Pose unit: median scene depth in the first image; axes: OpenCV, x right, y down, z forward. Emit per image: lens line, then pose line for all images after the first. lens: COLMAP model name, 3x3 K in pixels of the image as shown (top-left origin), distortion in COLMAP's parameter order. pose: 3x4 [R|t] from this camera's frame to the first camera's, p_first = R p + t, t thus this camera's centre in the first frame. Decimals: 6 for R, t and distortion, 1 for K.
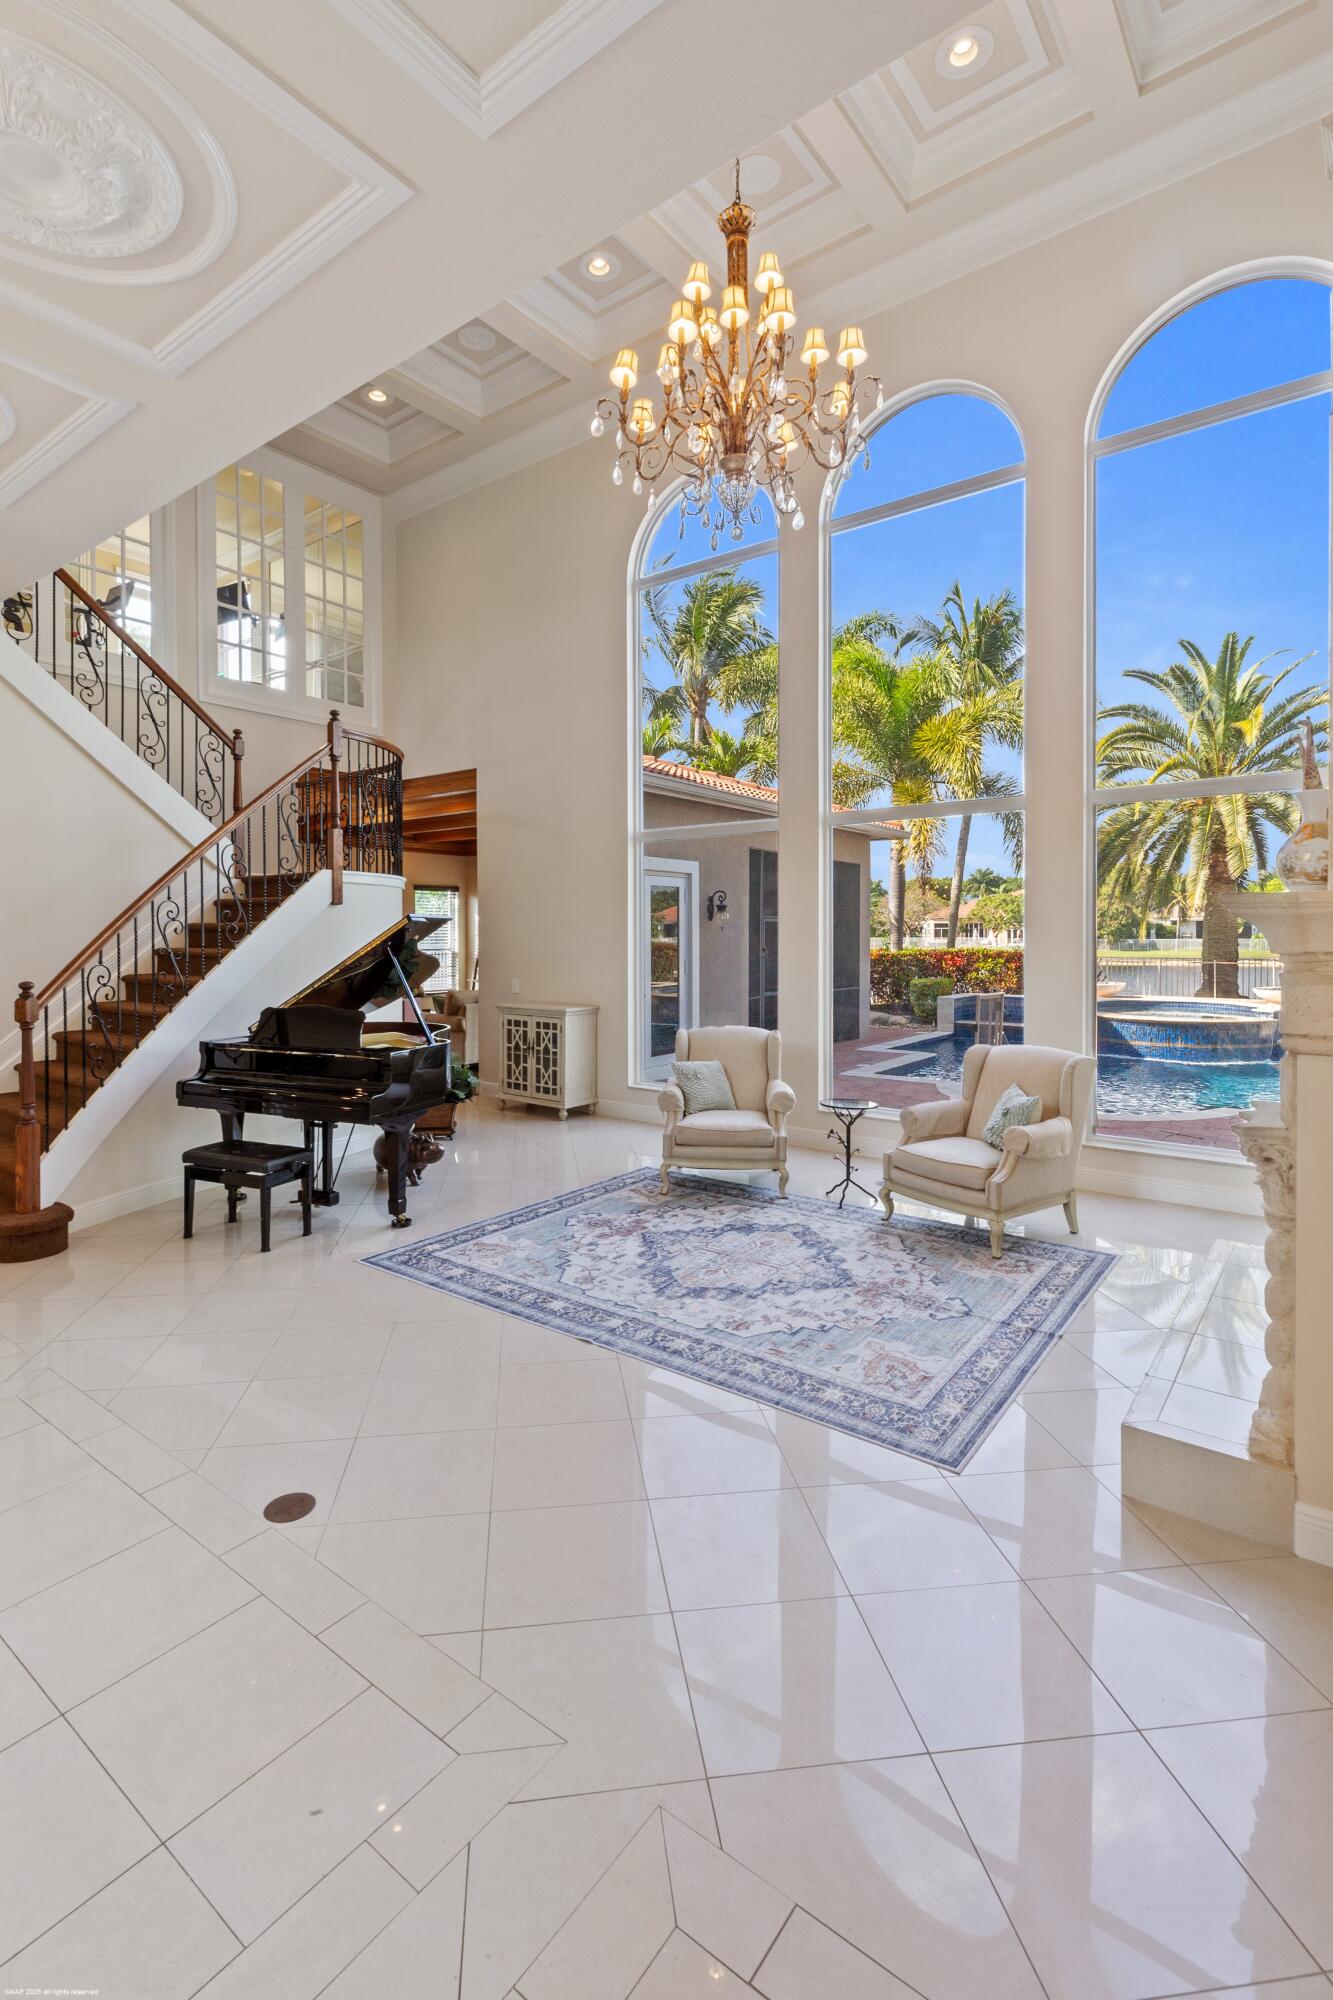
lens RADIAL K [[948.0, 0, 667.2], [0, 948.0, 957.0], [0, 0, 1]] dist [0.001890, 0.000024]
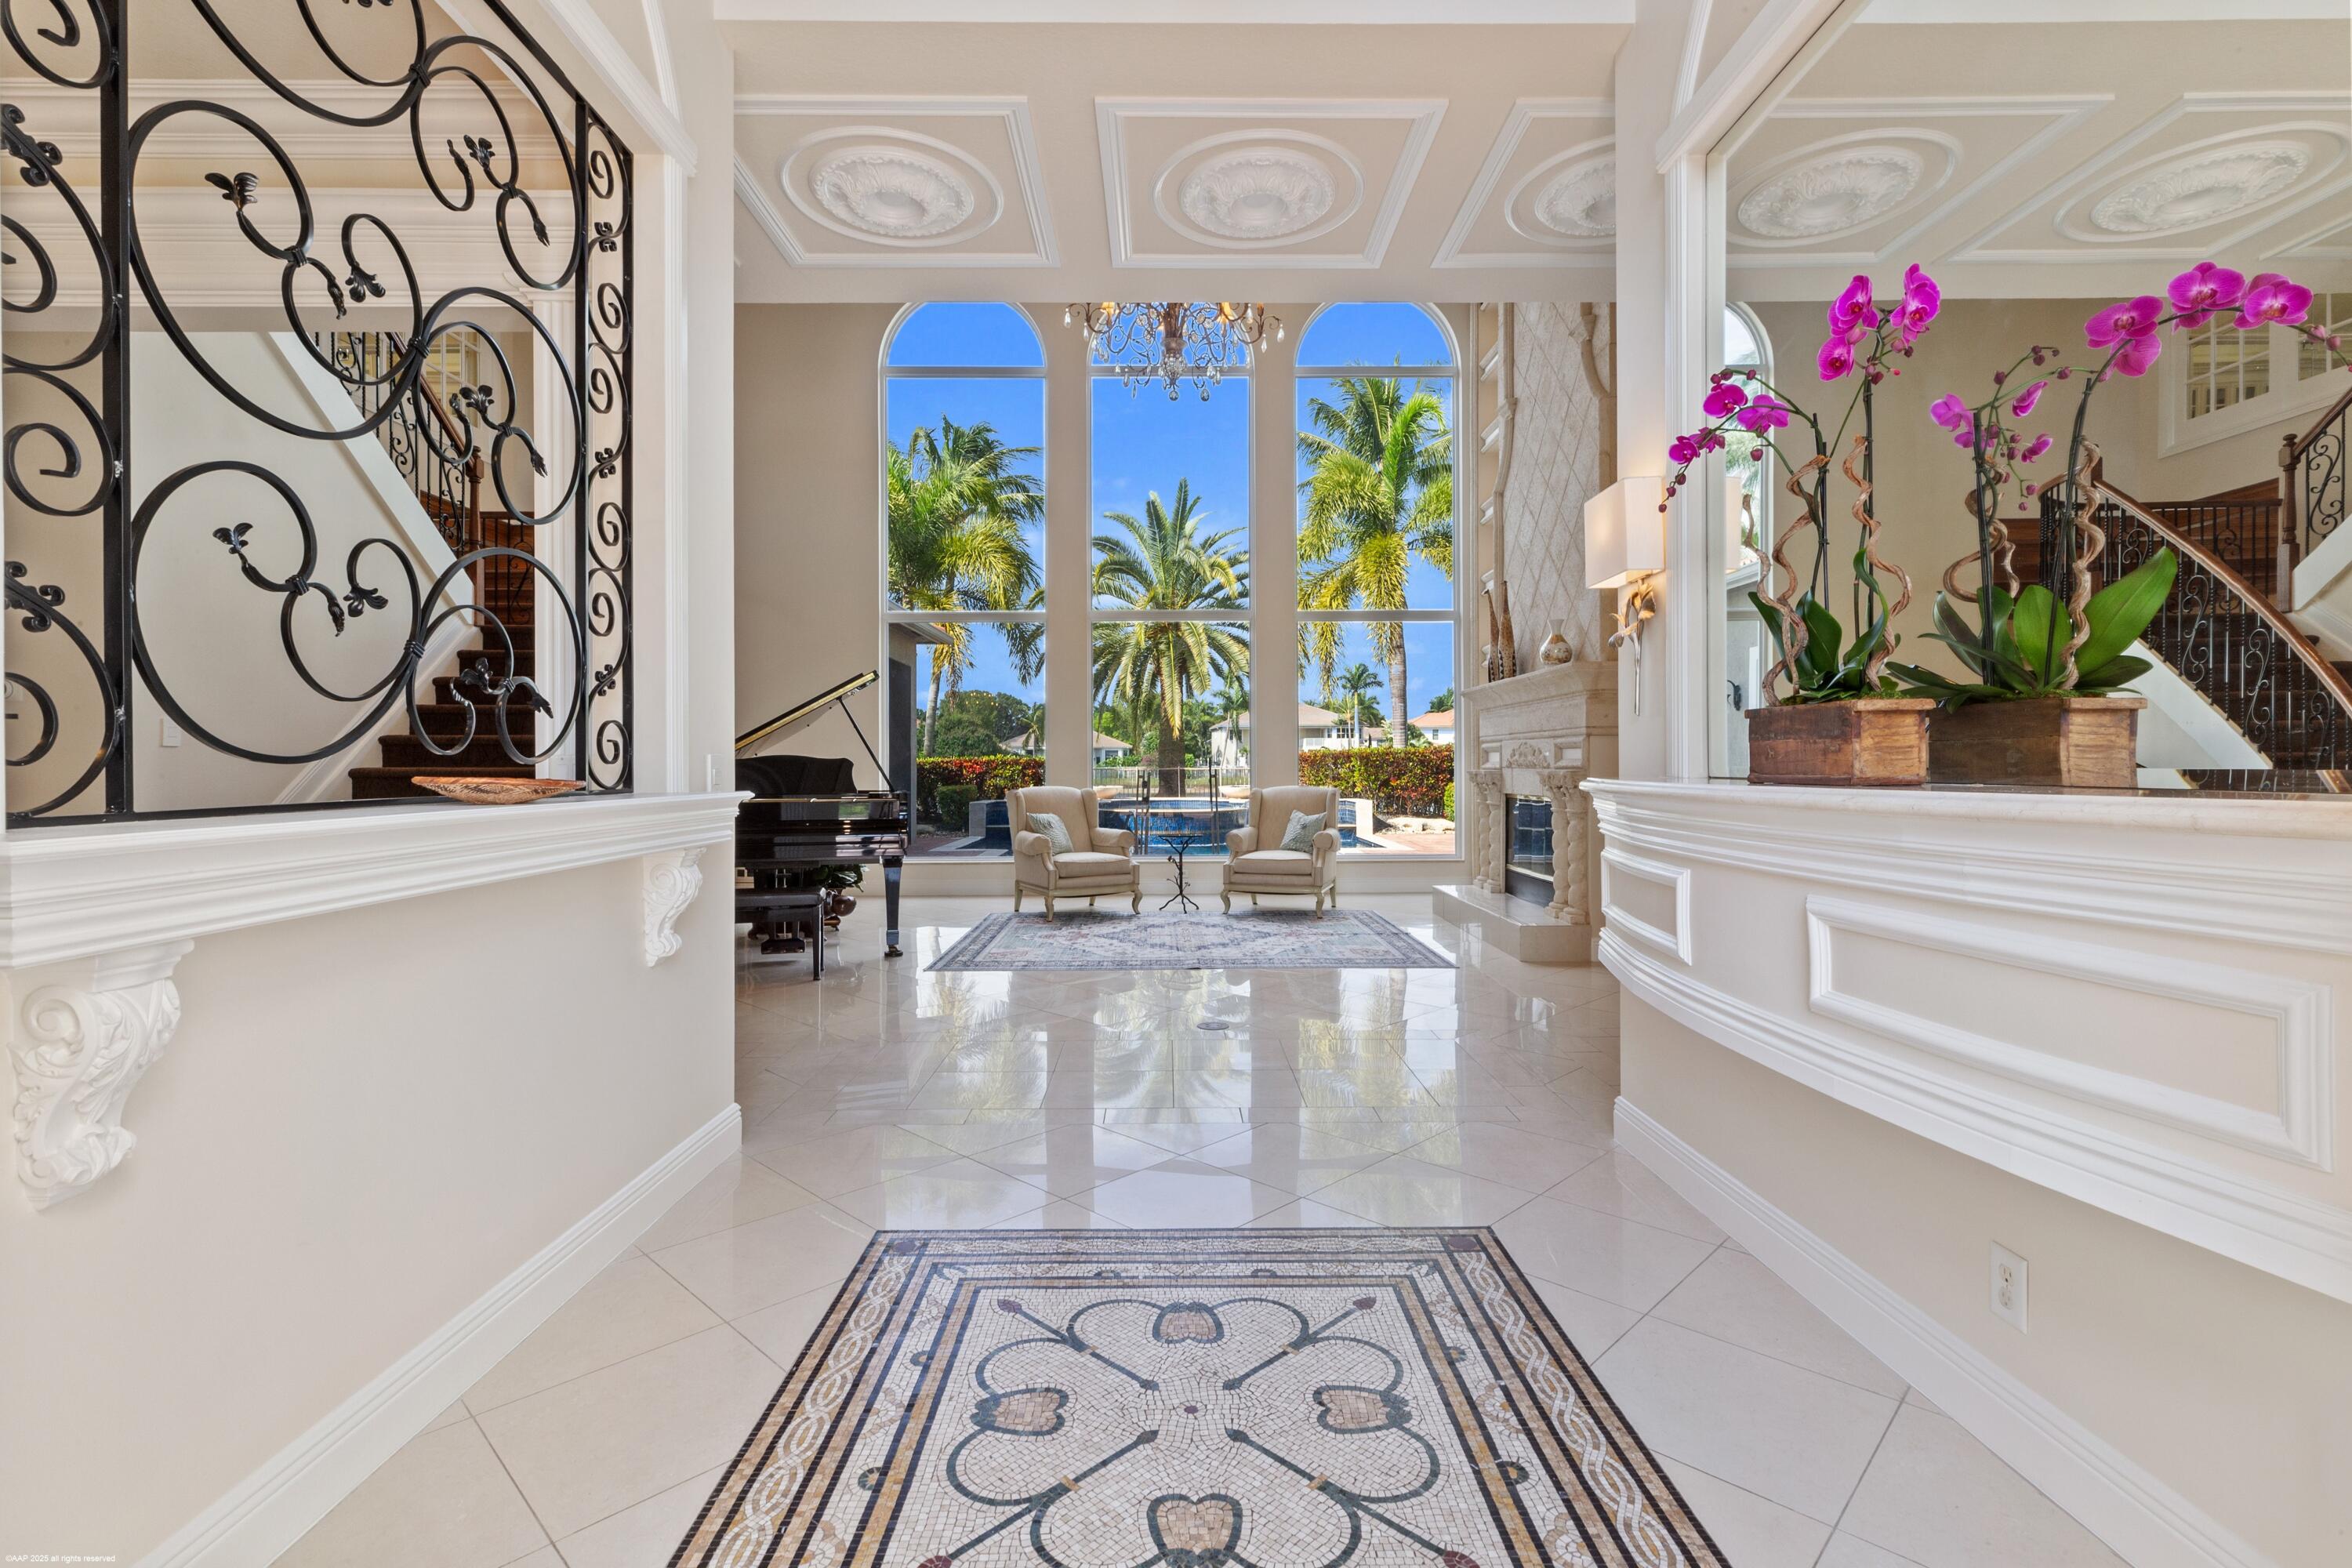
lens RADIAL K [[1114.8, 0, 1176.0], [0, 1114.8, 784.0], [0, 0, 1]] dist [0.001890, 0.000024]
pose [[0.786002, -0.003015, 0.618216, -0.262166], [0.010991, 0.999898, -0.009098, 0.033519], [-0.618126, 0.013946, 0.785955, -0.067872]]
